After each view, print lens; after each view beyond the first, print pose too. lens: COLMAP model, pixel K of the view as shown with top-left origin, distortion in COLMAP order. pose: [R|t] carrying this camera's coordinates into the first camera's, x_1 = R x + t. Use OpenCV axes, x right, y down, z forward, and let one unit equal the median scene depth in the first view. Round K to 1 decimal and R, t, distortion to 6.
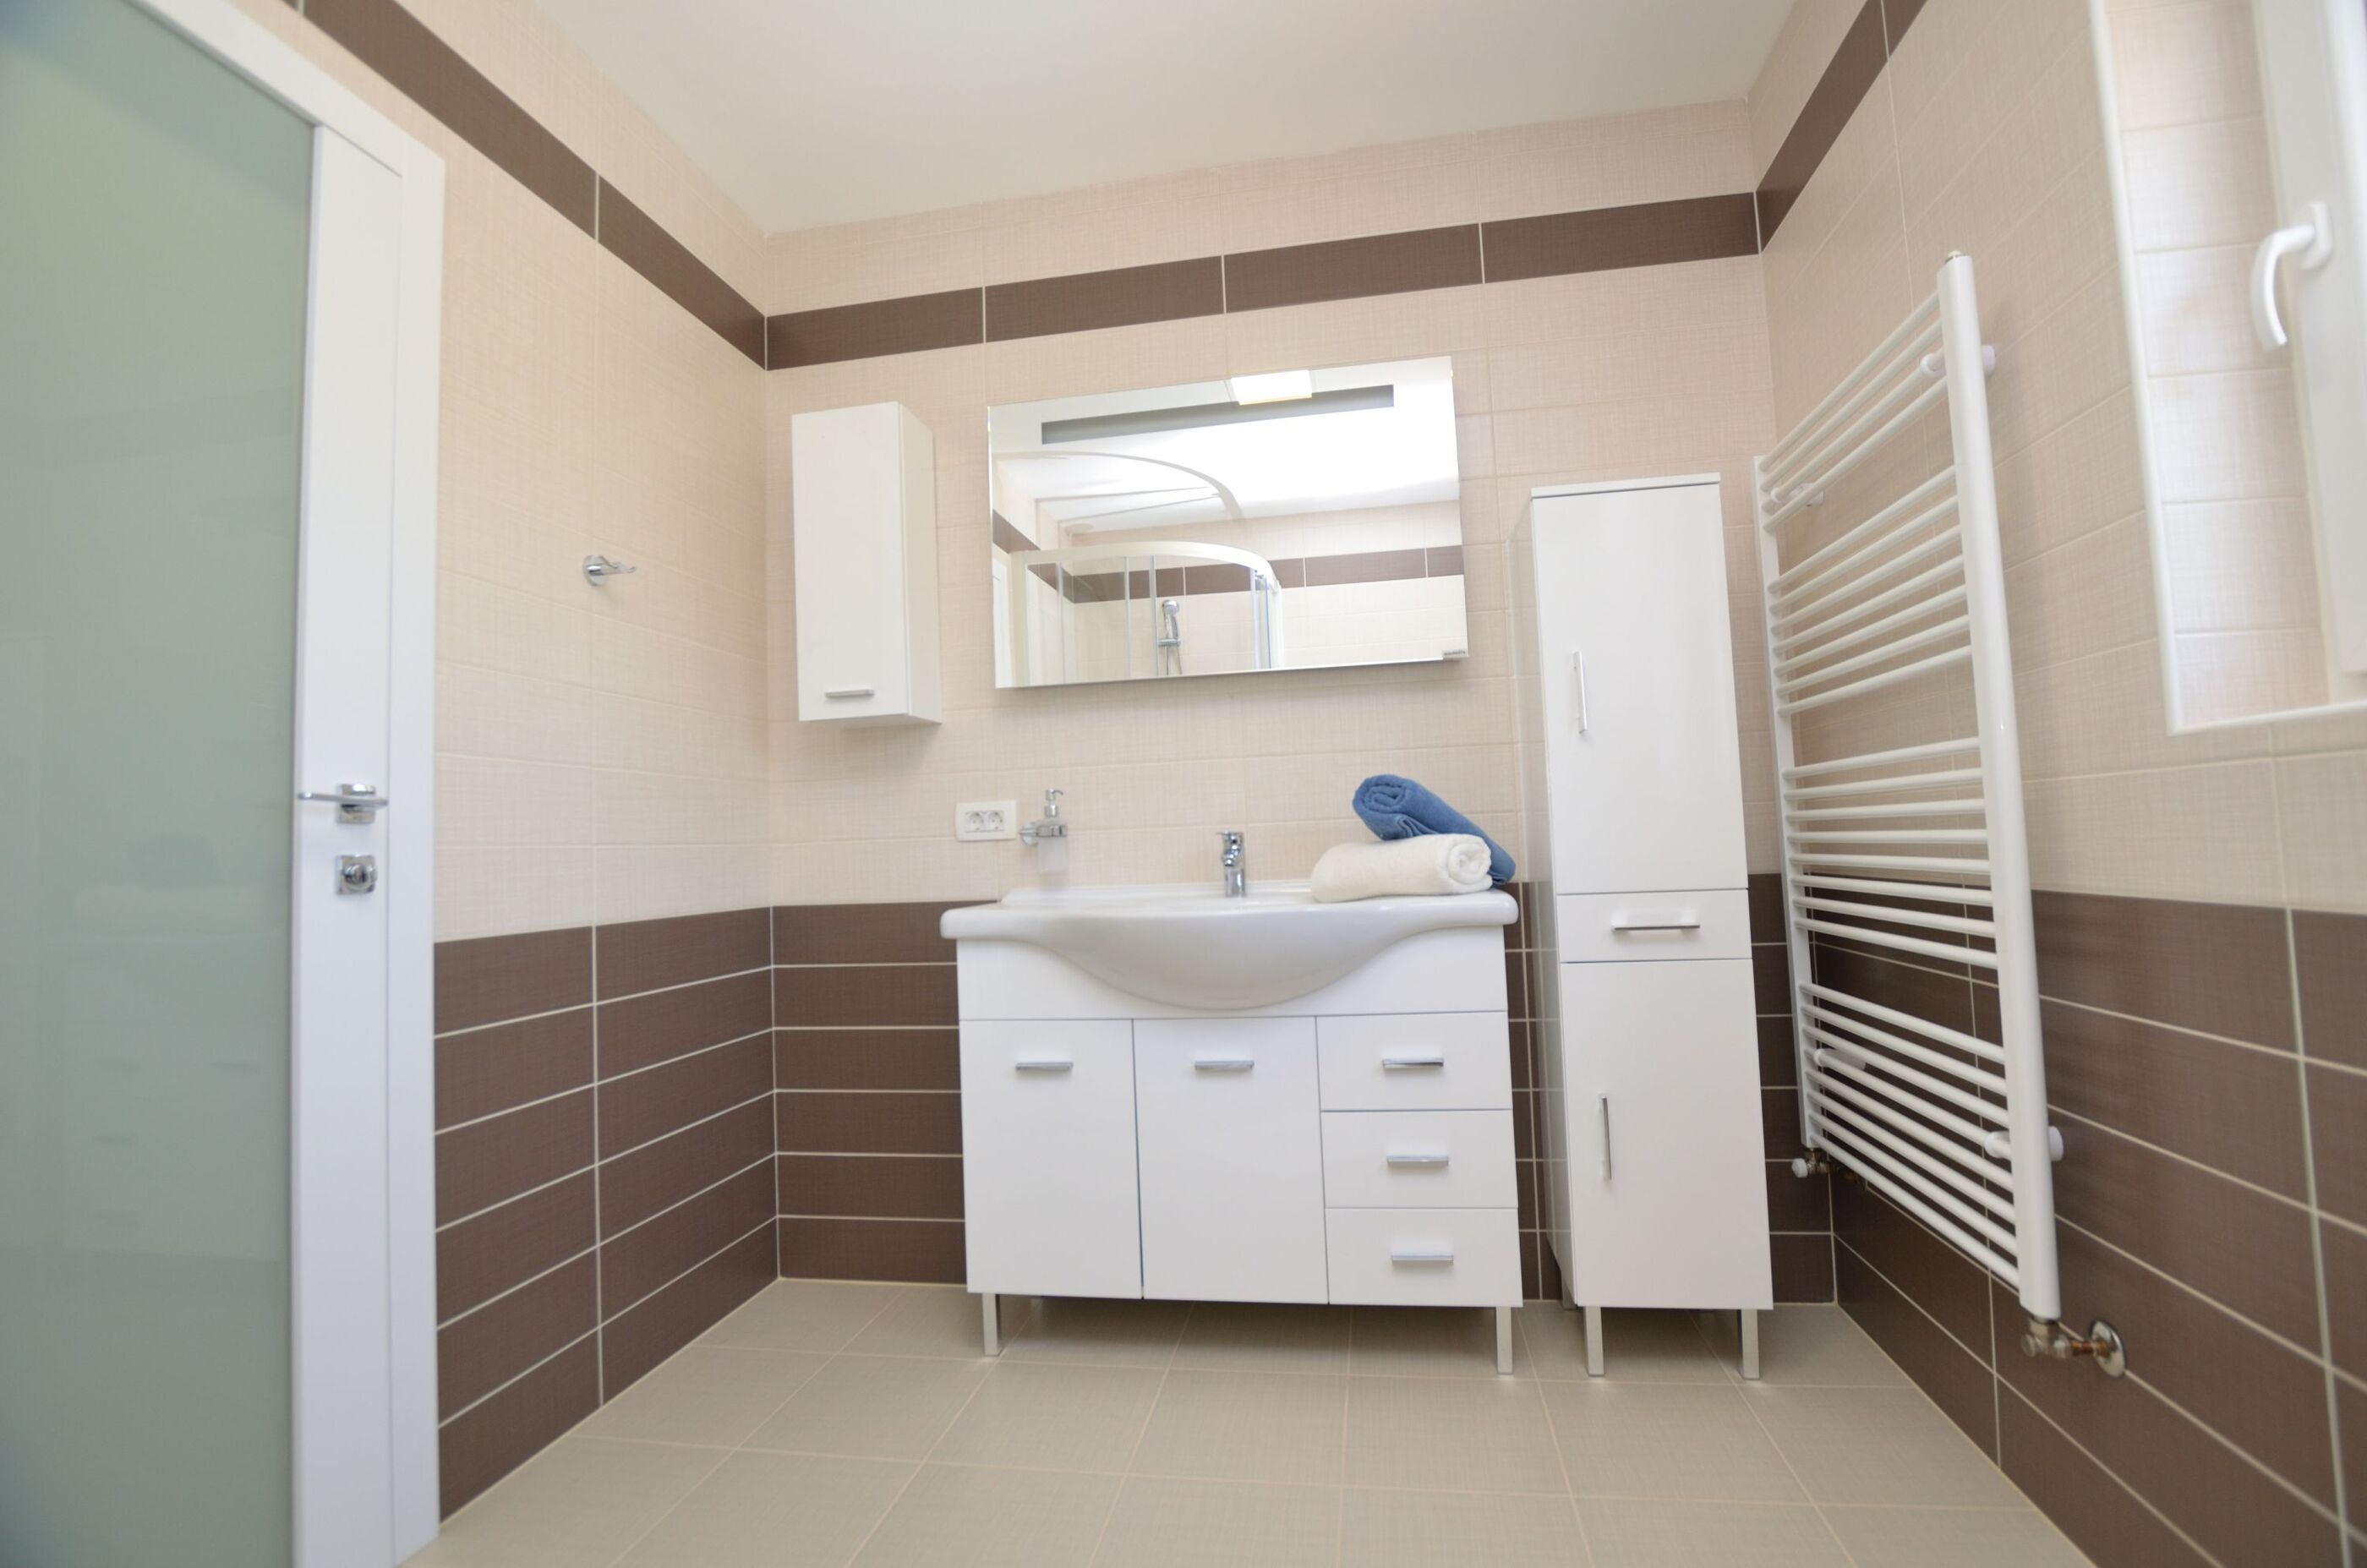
lens RADIAL K [[1044.6, 0, 1190.1], [0, 1044.6, 790.9], [0, 0, 1]] dist [-0.033859, 0.005783]
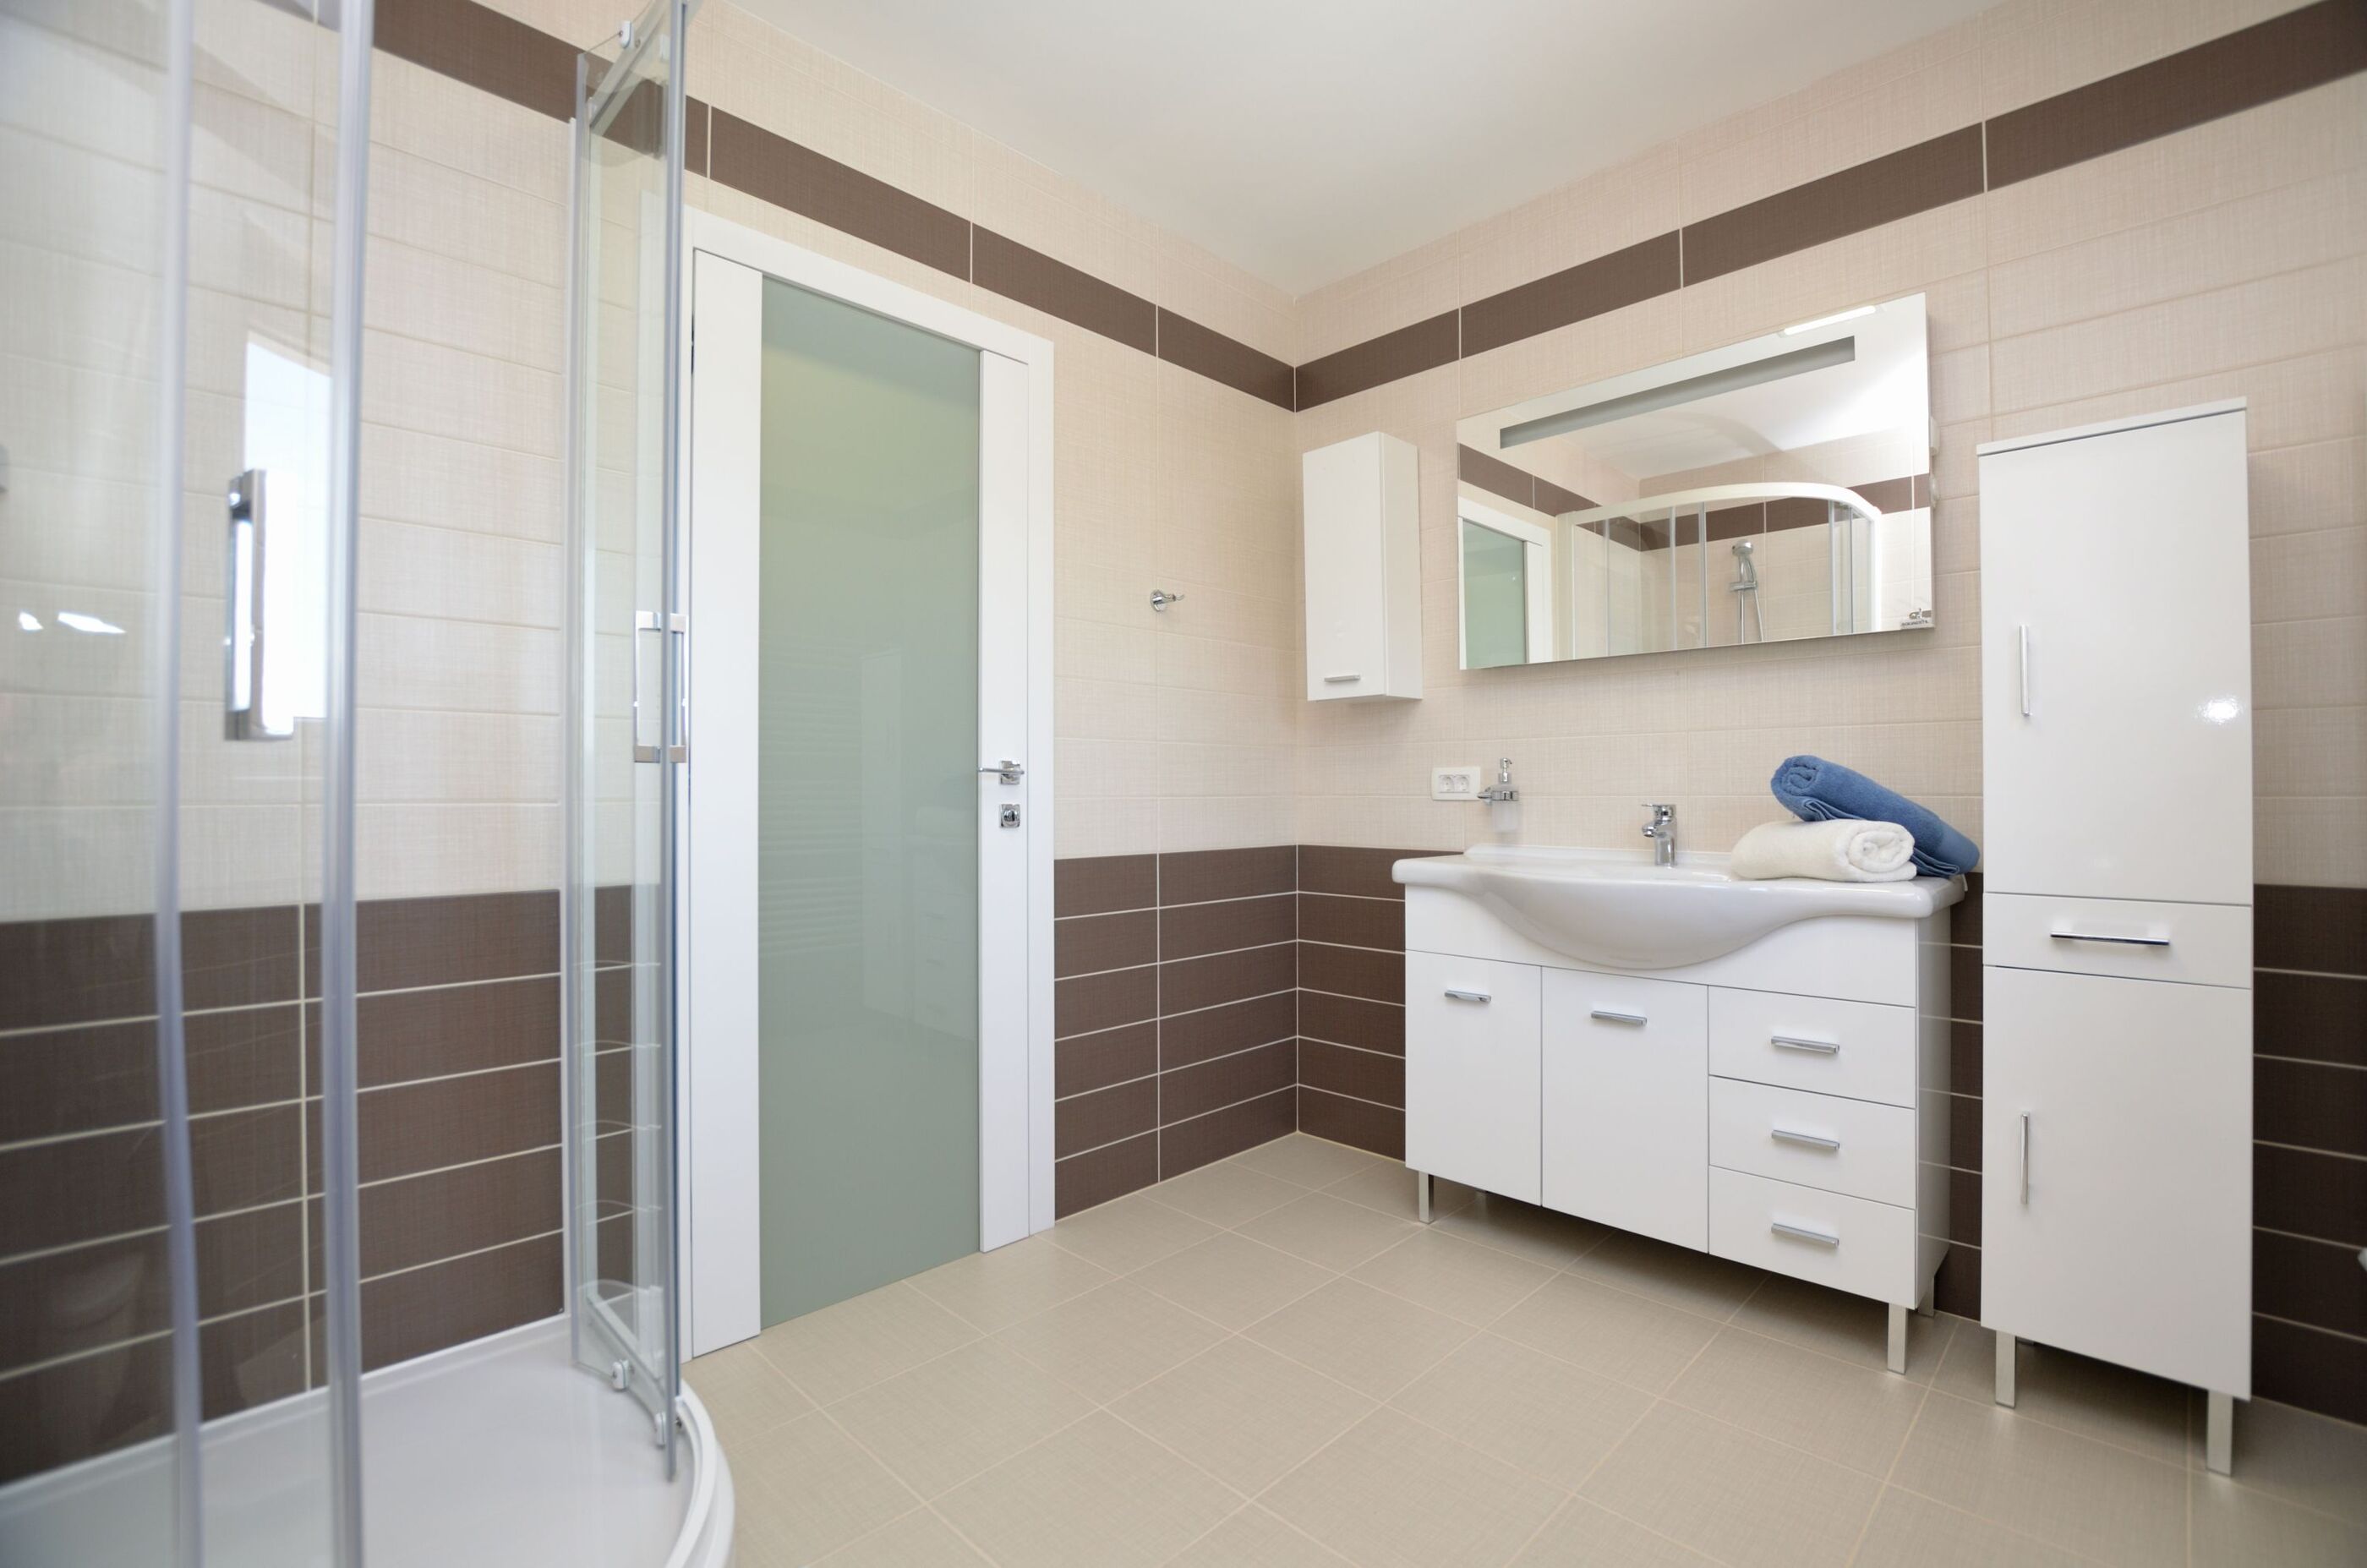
lens RADIAL K [[1044.6, 0, 1192.4], [0, 1044.6, 784.1], [0, 0, 1]] dist [-0.033859, 0.005783]
pose [[0.814826, 0.031724, -0.578836, 0.286543], [0.005720, 0.998013, 0.062751, -0.053814], [0.579677, -0.054442, 0.813026, -0.136284]]
